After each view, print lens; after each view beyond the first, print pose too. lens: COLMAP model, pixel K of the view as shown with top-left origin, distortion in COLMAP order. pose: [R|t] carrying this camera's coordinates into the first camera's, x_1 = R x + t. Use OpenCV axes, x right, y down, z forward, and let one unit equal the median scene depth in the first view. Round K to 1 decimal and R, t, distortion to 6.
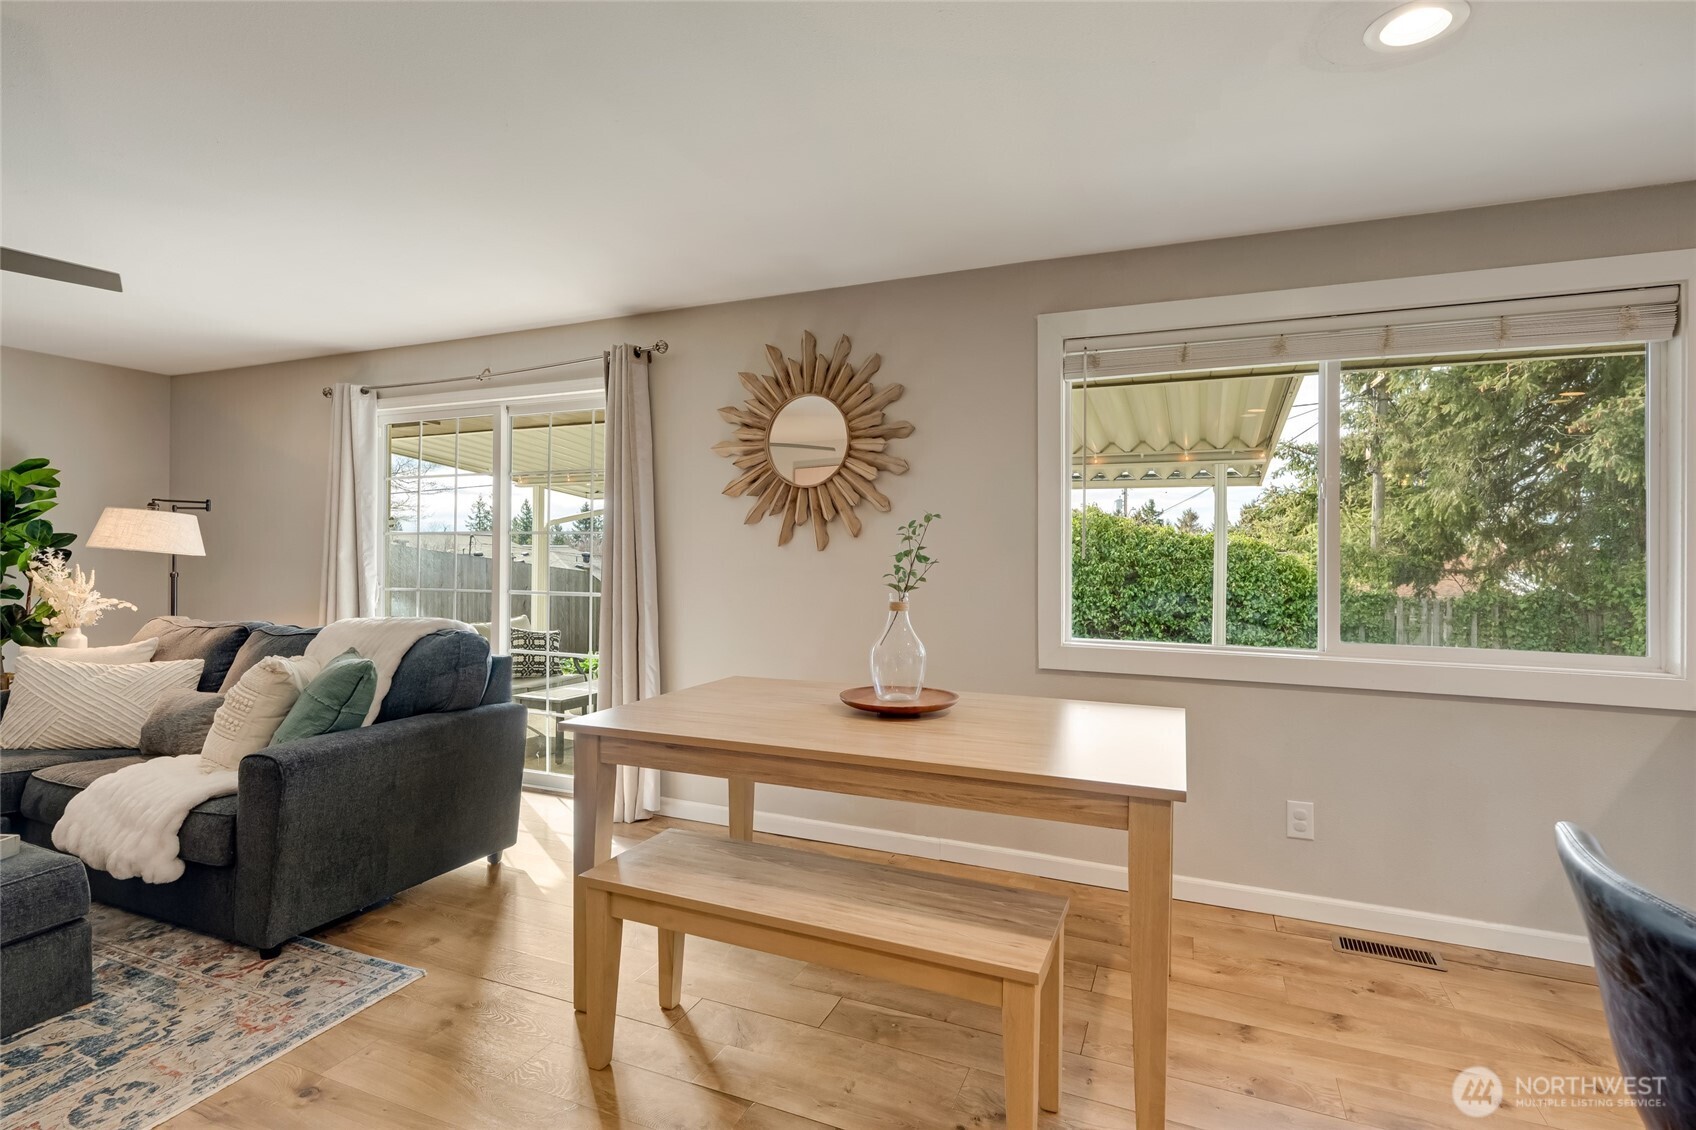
lens RADIAL K [[817.4, 0, 856.9], [0, 817.4, 542.3], [0, 0, 1]] dist [-0.006159, -0.000558]
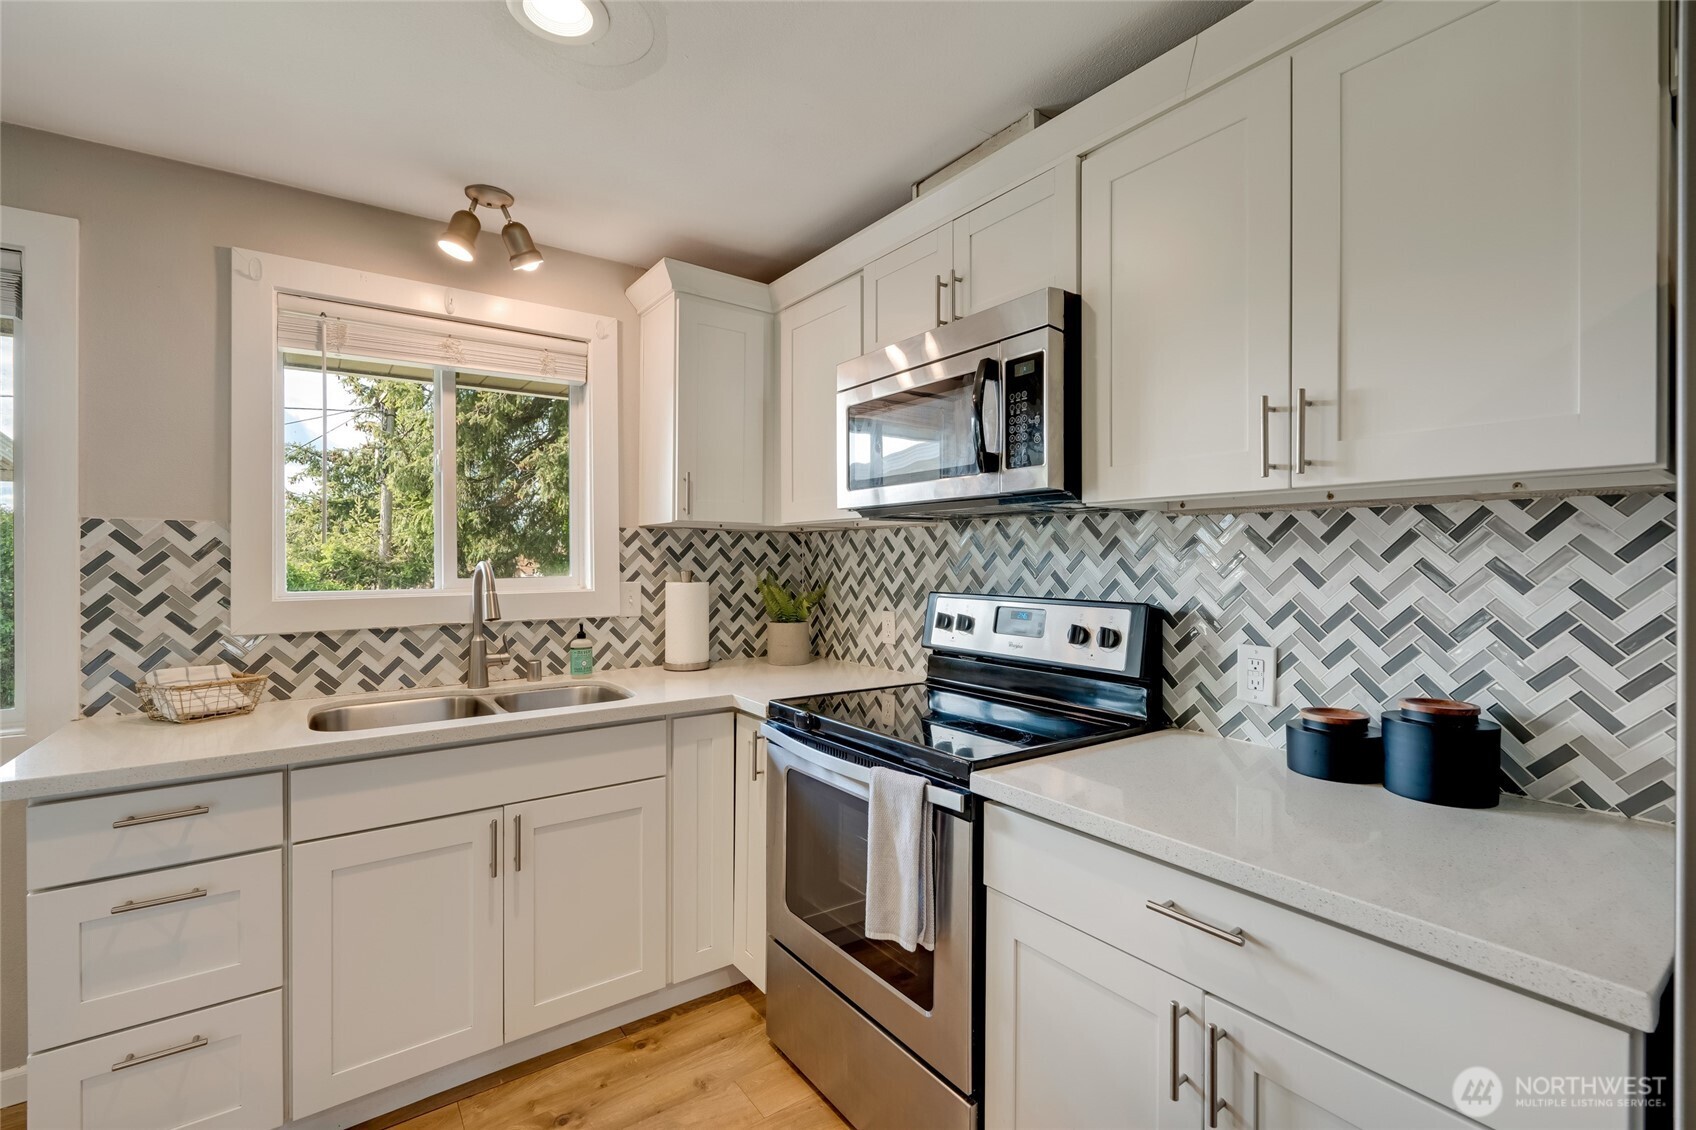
lens RADIAL K [[743.3, 0, 845.1], [0, 743.3, 559.8], [0, 0, 1]] dist [-0.000615, 0.000229]
pose [[0.530637, -0.014165, 0.847481, 0.598971], [-0.000190, 0.999858, 0.016831, -0.015019], [-0.847599, -0.009092, 0.530559, -0.074371]]
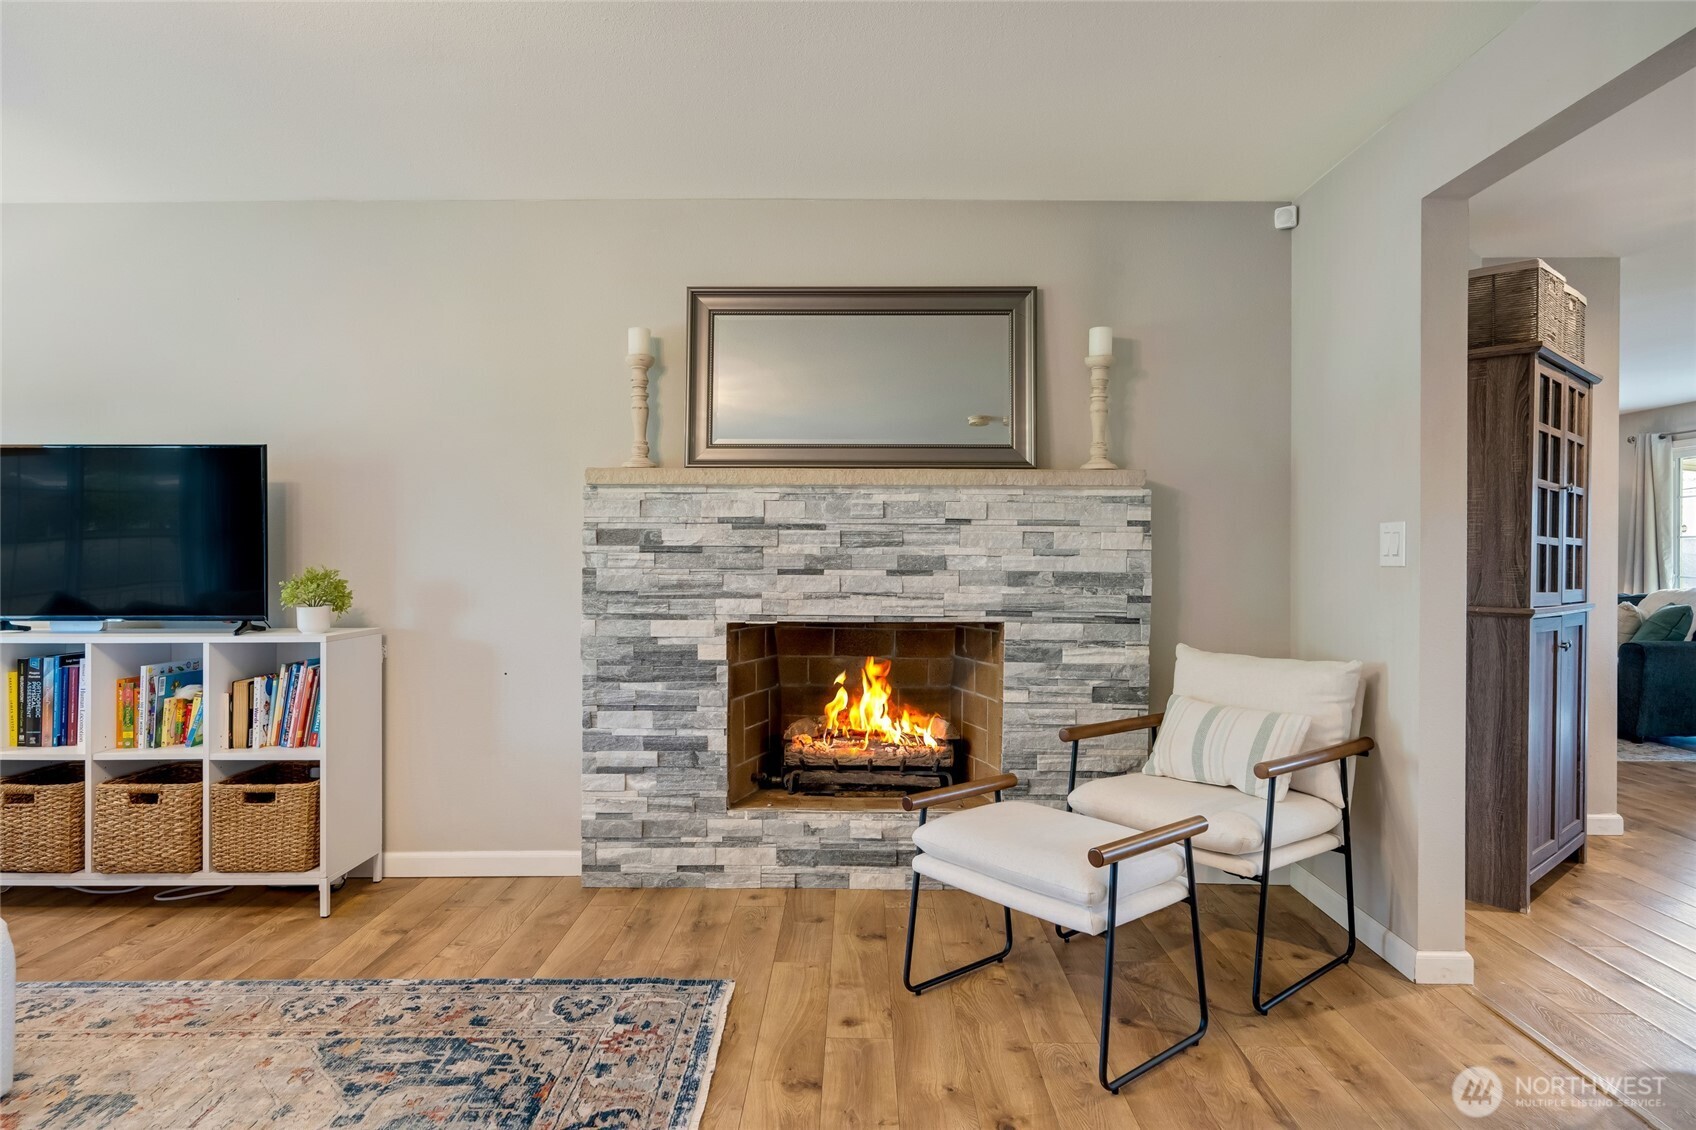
lens RADIAL K [[983.0, 0, 846.2], [0, 983.0, 559.9], [0, 0, 1]] dist [0.004287, 0.001186]
pose [[0.376877, -0.002773, -0.926259, 0.620515], [0.007226, 0.999974, -0.000054, 0.025527], [0.926235, -0.006673, 0.376887, -1.328796]]
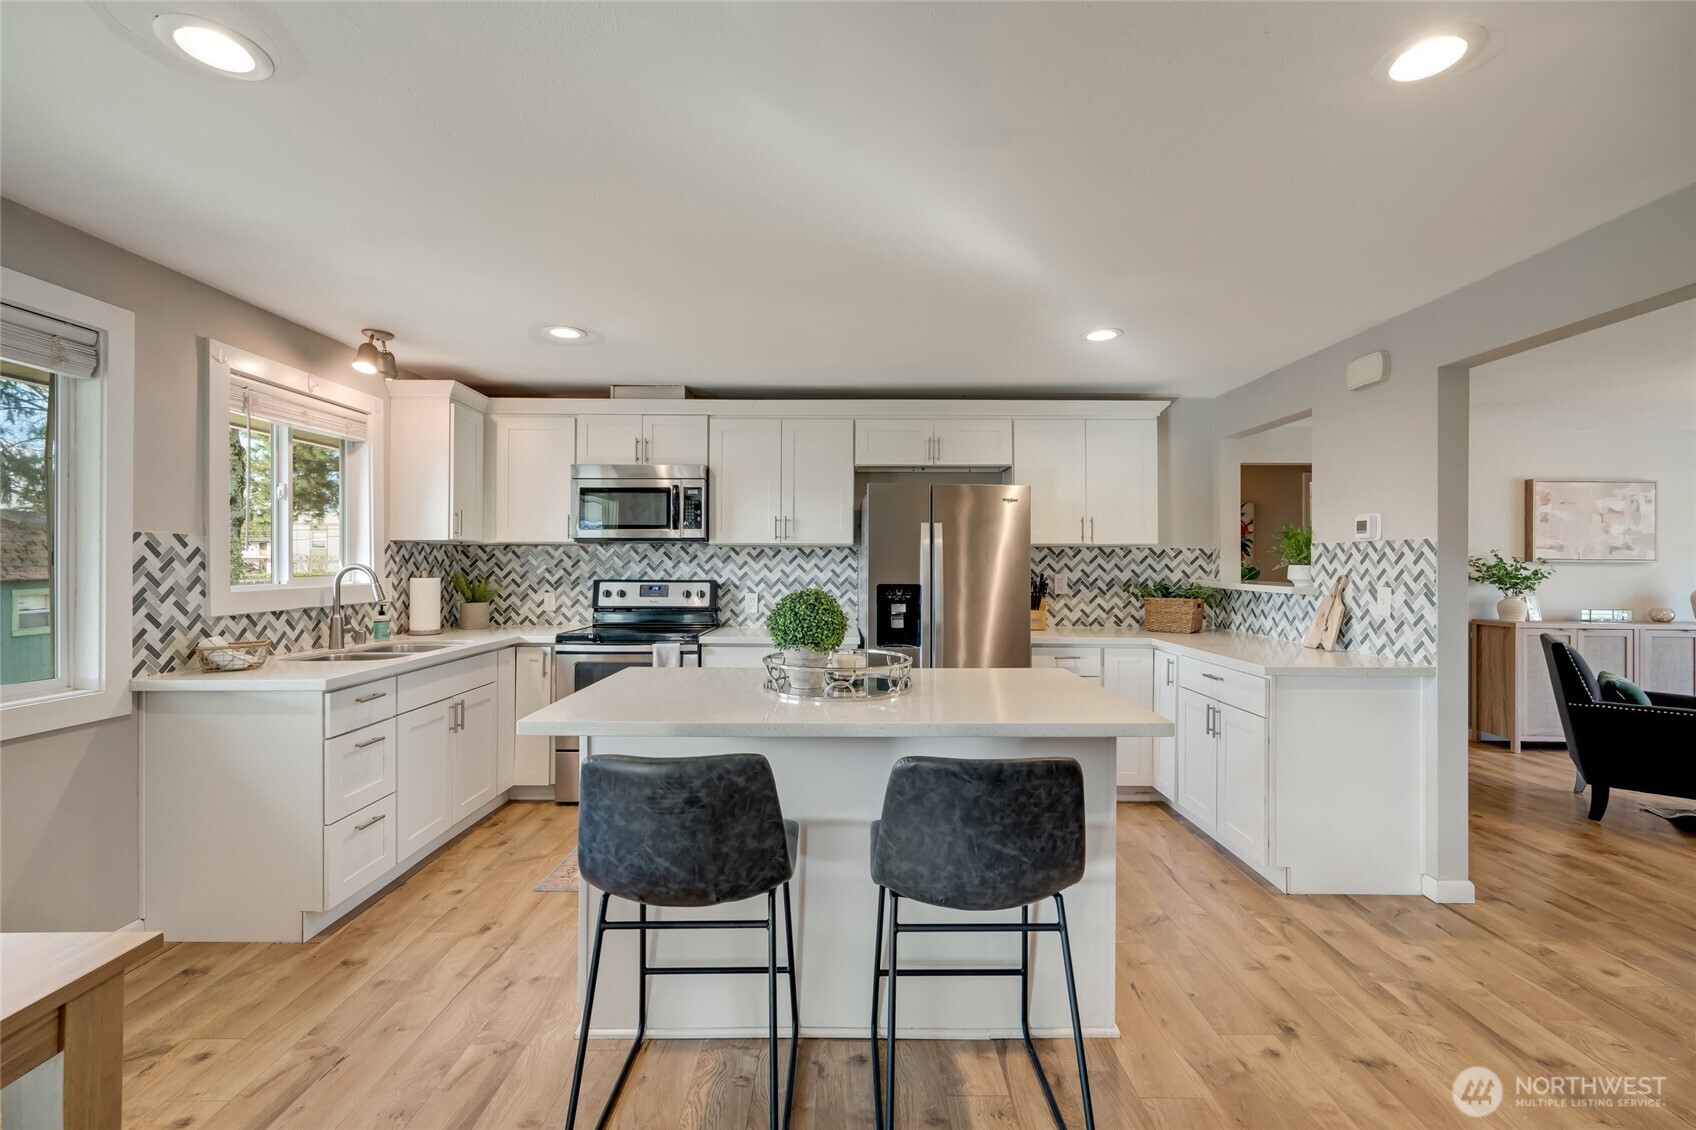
lens RADIAL K [[743.3, 0, 855.4], [0, 743.3, 559.1], [0, 0, 1]] dist [-0.000615, 0.000229]
pose [[-0.390648, -0.006991, 0.920514, -0.234406], [-0.014676, 0.999891, 0.001366, -0.020653], [-0.920423, -0.012976, -0.390708, 0.330590]]
